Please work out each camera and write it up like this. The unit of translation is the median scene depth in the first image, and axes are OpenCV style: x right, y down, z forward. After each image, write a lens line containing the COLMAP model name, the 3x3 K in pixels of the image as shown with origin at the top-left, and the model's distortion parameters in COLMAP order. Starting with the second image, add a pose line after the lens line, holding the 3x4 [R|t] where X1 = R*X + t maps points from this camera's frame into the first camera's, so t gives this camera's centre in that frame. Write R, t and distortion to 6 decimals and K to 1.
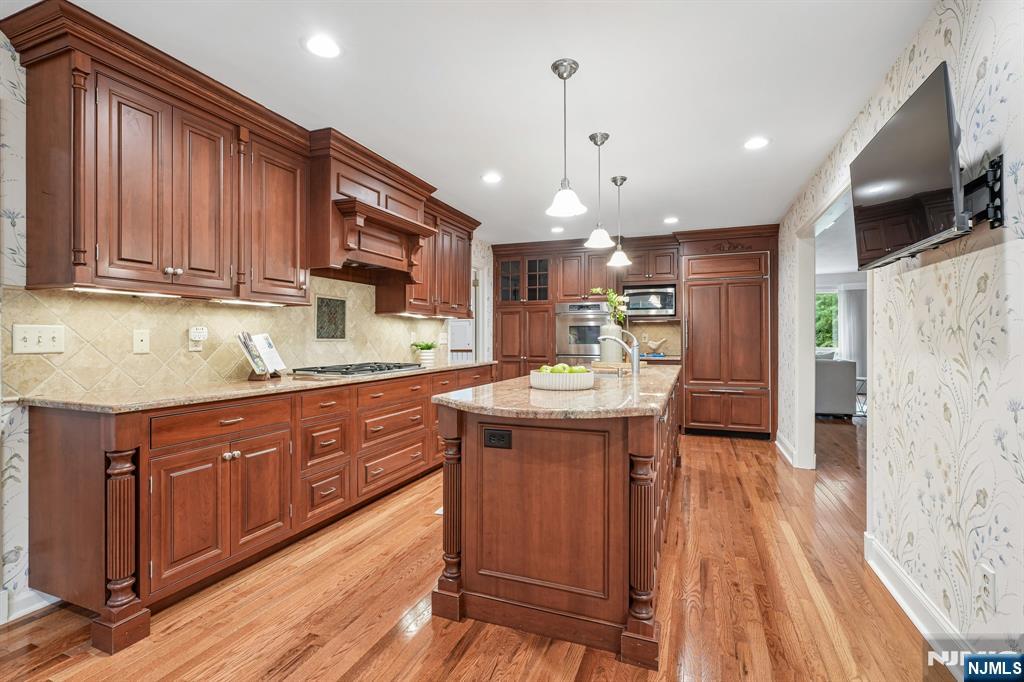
lens RADIAL K [[473.3, 0, 513.7], [0, 473.3, 336.5], [0, 0, 1]] dist [-0.000995, 0.000307]
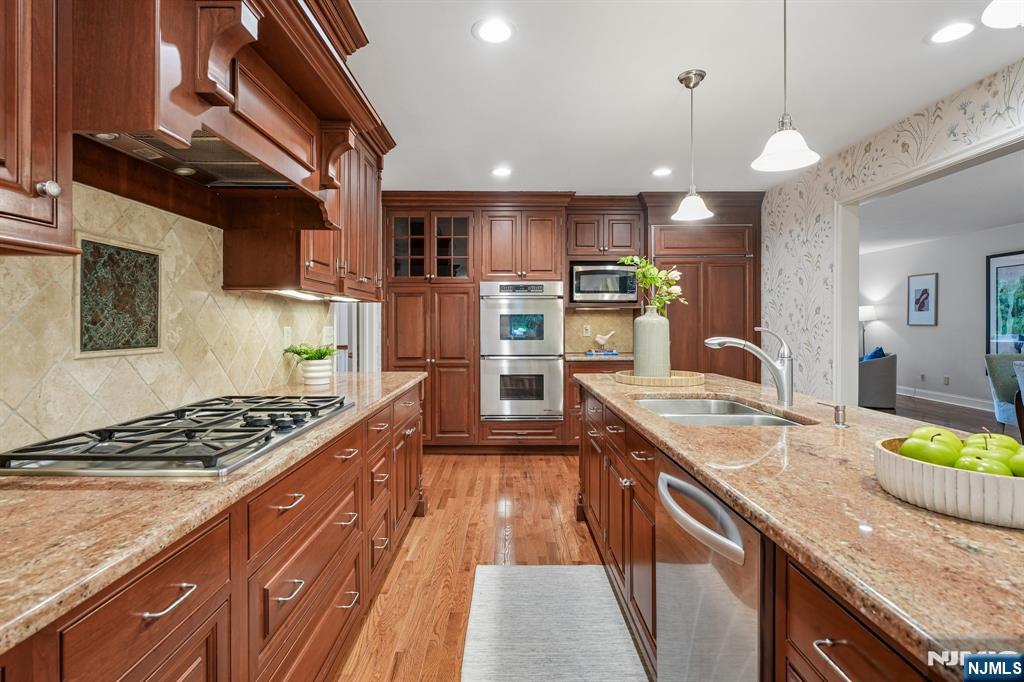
lens RADIAL K [[505.0, 0, 508.7], [0, 505.0, 323.5], [0, 0, 1]] dist [0.000731, 0.000161]
pose [[0.933247, -0.000014, 0.359236, -0.234800], [-0.001071, 0.999995, 0.002820, -0.018309], [-0.359234, -0.003016, 0.933242, 0.489582]]
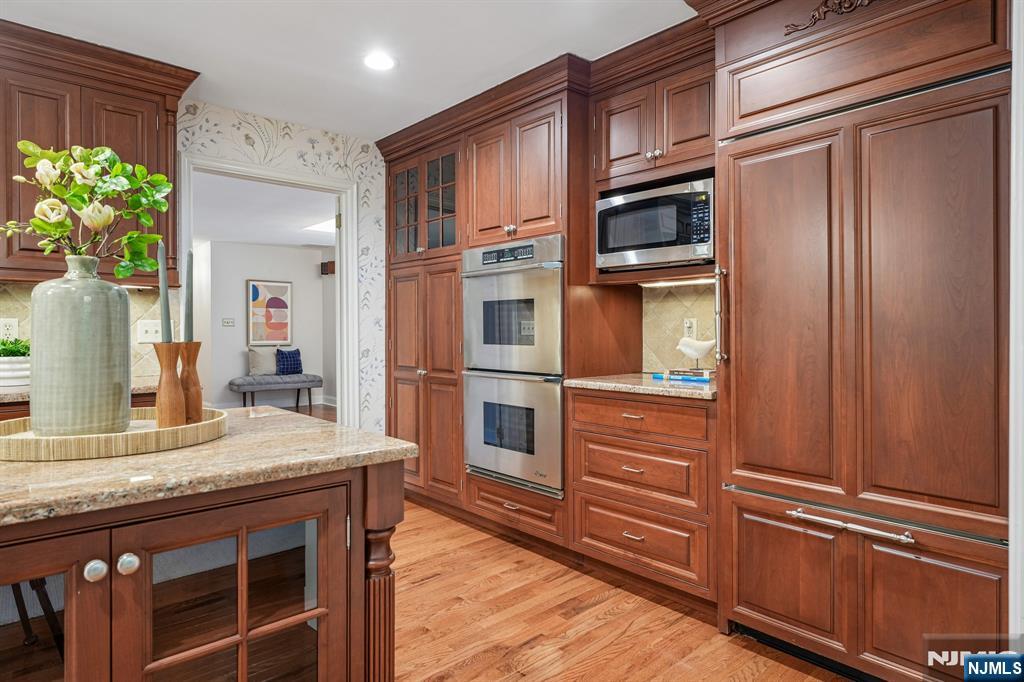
lens RADIAL K [[587.7, 0, 512.7], [0, 587.7, 335.0], [0, 0, 1]] dist [-0.001955, -0.000397]
pose [[0.891326, 0.002240, -0.453357, 0.630756], [0.002403, 0.999950, 0.009665, 0.003867], [0.453356, -0.009704, 0.891277, 0.903687]]
